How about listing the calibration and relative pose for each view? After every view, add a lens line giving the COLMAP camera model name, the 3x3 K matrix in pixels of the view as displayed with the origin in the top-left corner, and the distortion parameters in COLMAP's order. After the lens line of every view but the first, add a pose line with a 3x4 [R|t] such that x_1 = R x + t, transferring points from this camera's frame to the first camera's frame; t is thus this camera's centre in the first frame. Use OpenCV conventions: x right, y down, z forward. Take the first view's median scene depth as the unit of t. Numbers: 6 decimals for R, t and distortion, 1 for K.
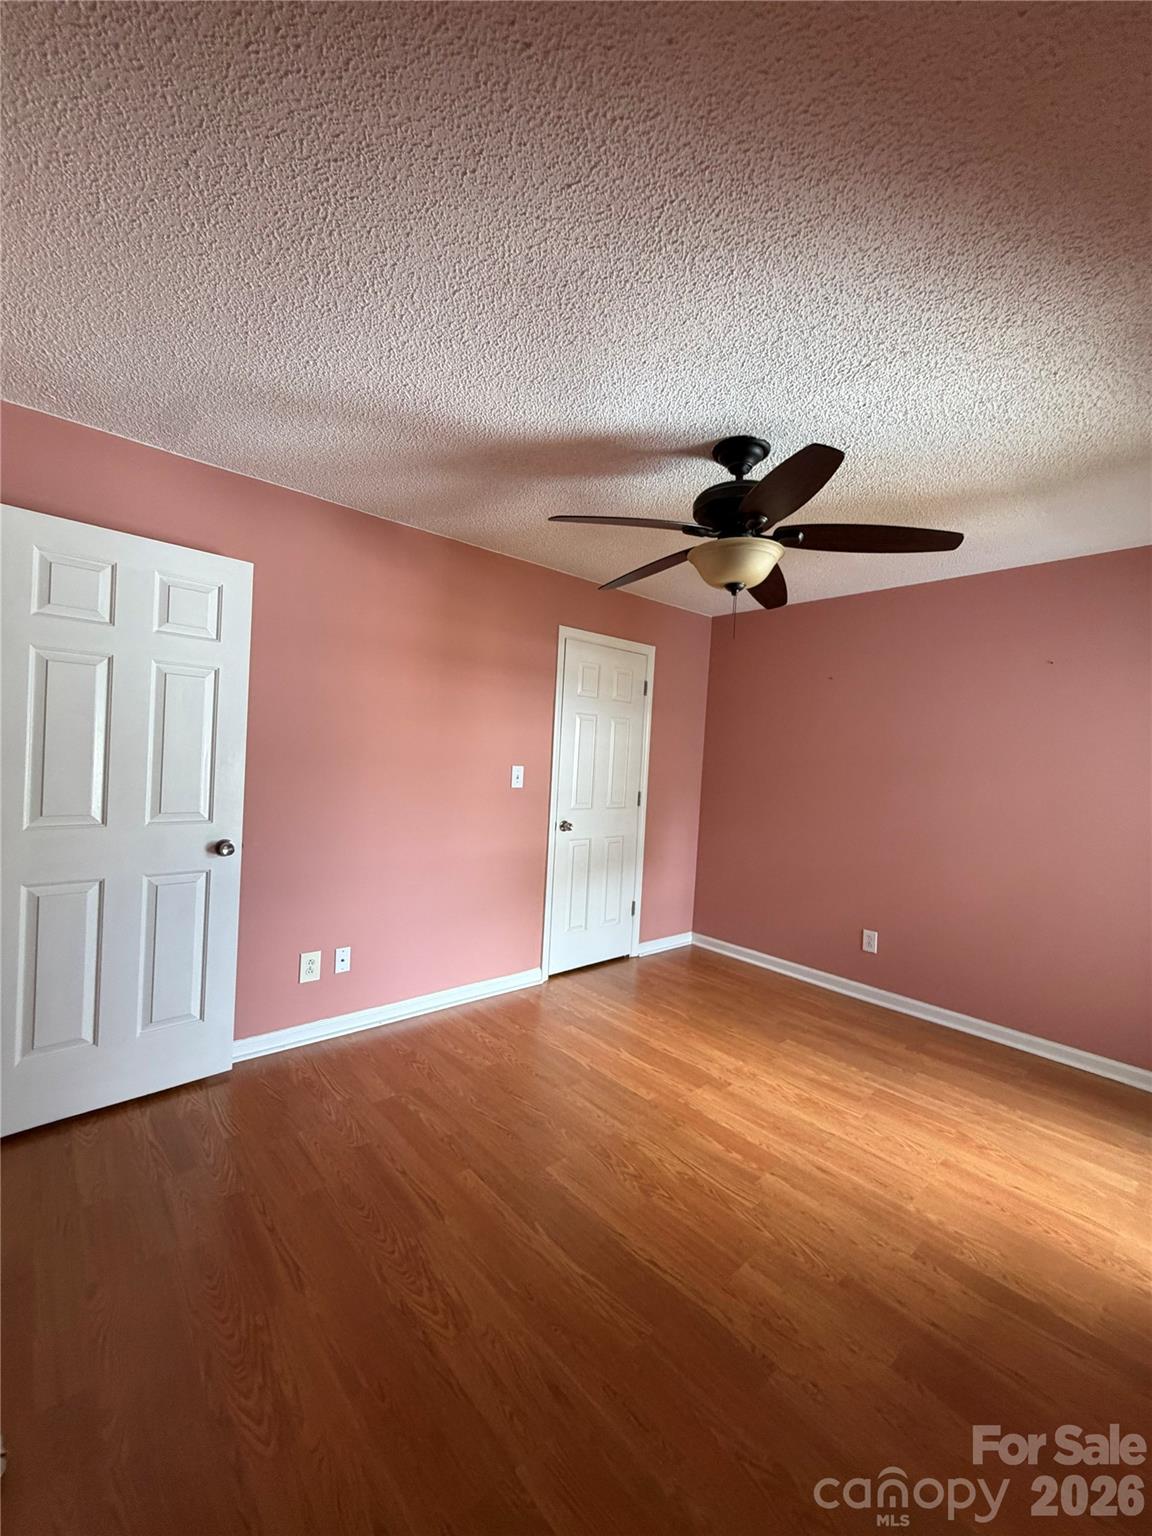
lens RADIAL K [[616.0, 0, 573.1], [0, 616.0, 764.4], [0, 0, 1]] dist [-0.000253, -0.000289]
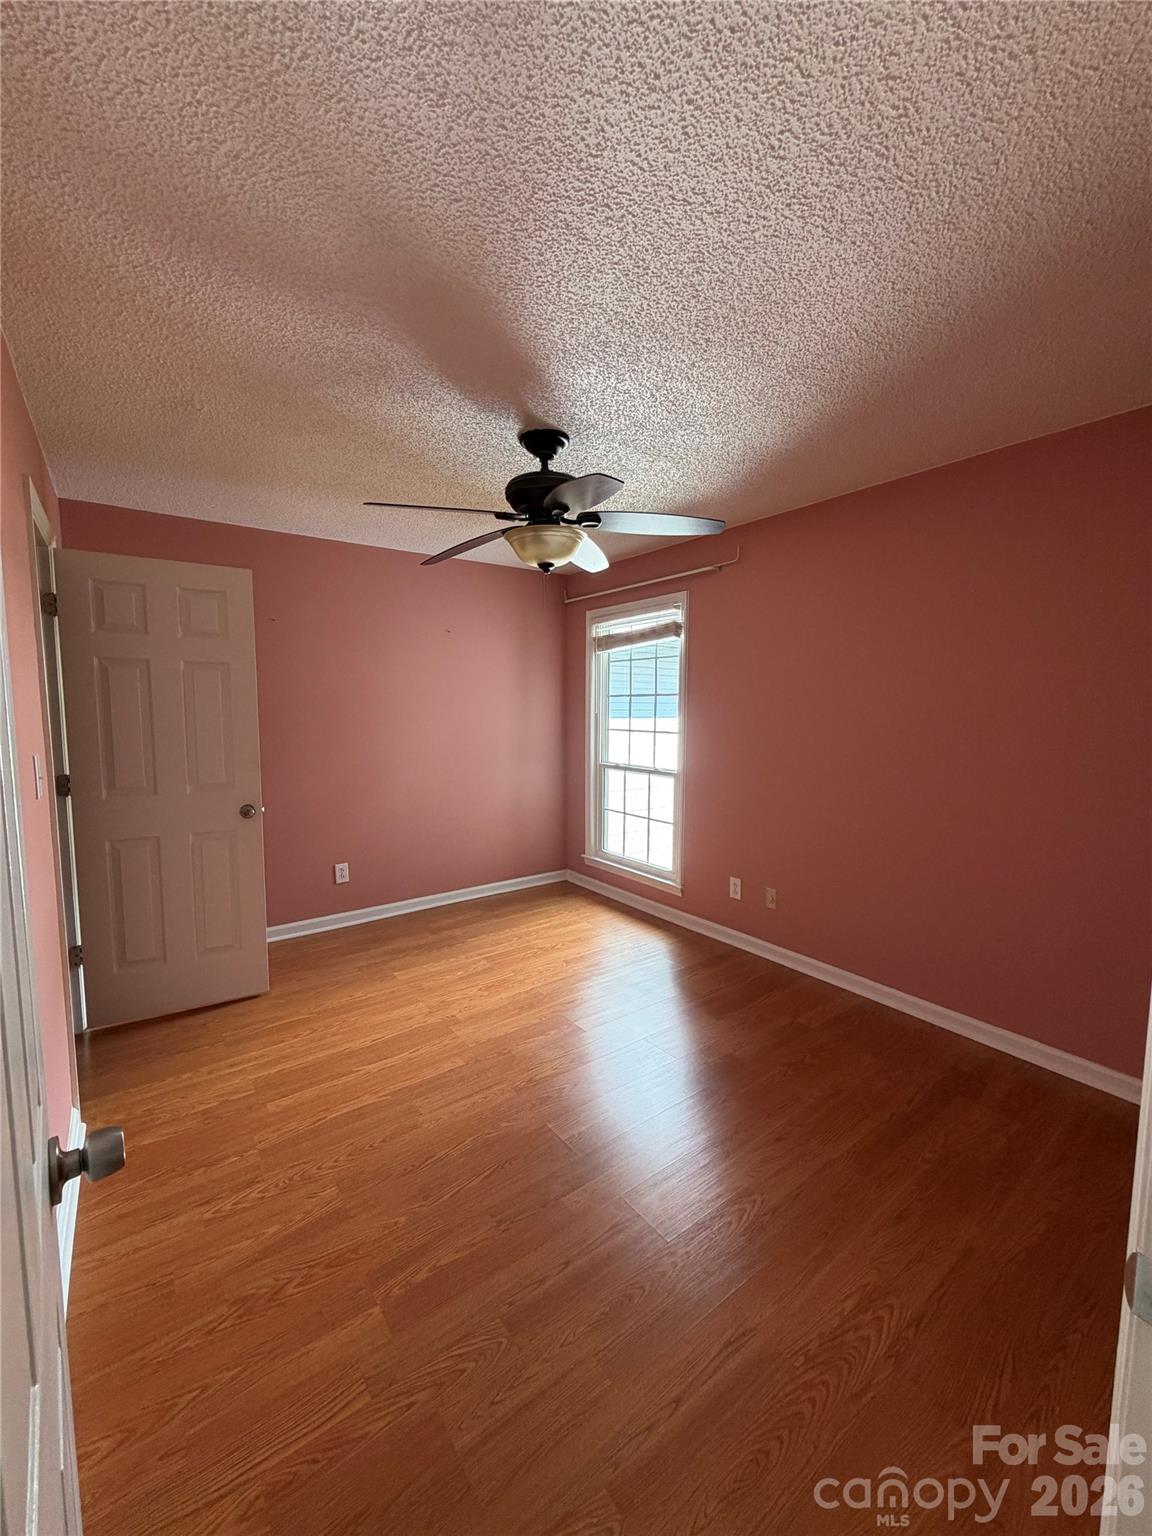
lens RADIAL K [[613.6, 0, 574.5], [0, 613.6, 764.9], [0, 0, 1]] dist [0.001527, -0.000477]
pose [[0.087647, -0.146897, 0.985261, -0.788681], [0.019070, 0.989133, 0.145778, -0.078598], [-0.995969, 0.006011, 0.089496, 0.744793]]
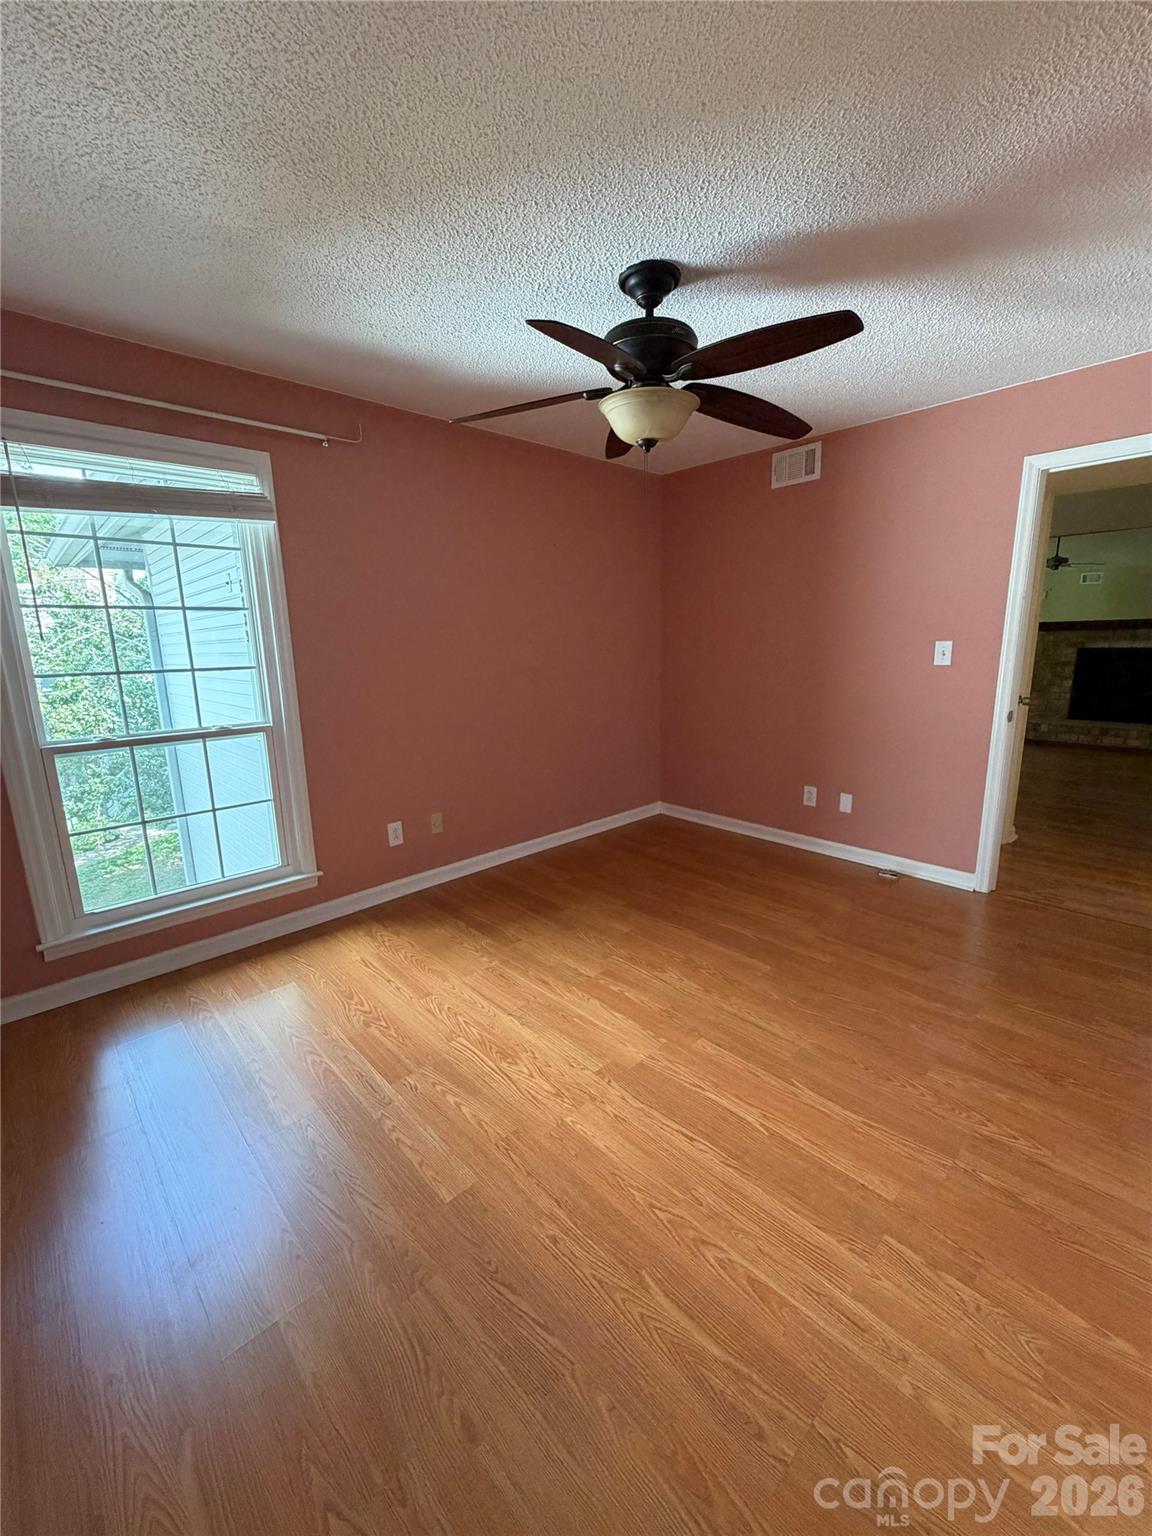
lens RADIAL K [[616.0, 0, 573.1], [0, 616.0, 764.4], [0, 0, 1]] dist [-0.000253, -0.000289]
pose [[-0.999070, -0.024649, -0.035373, 0.346687], [-0.031780, 0.975461, 0.217867, -0.006507], [0.029135, 0.218789, -0.975337, 1.780787]]
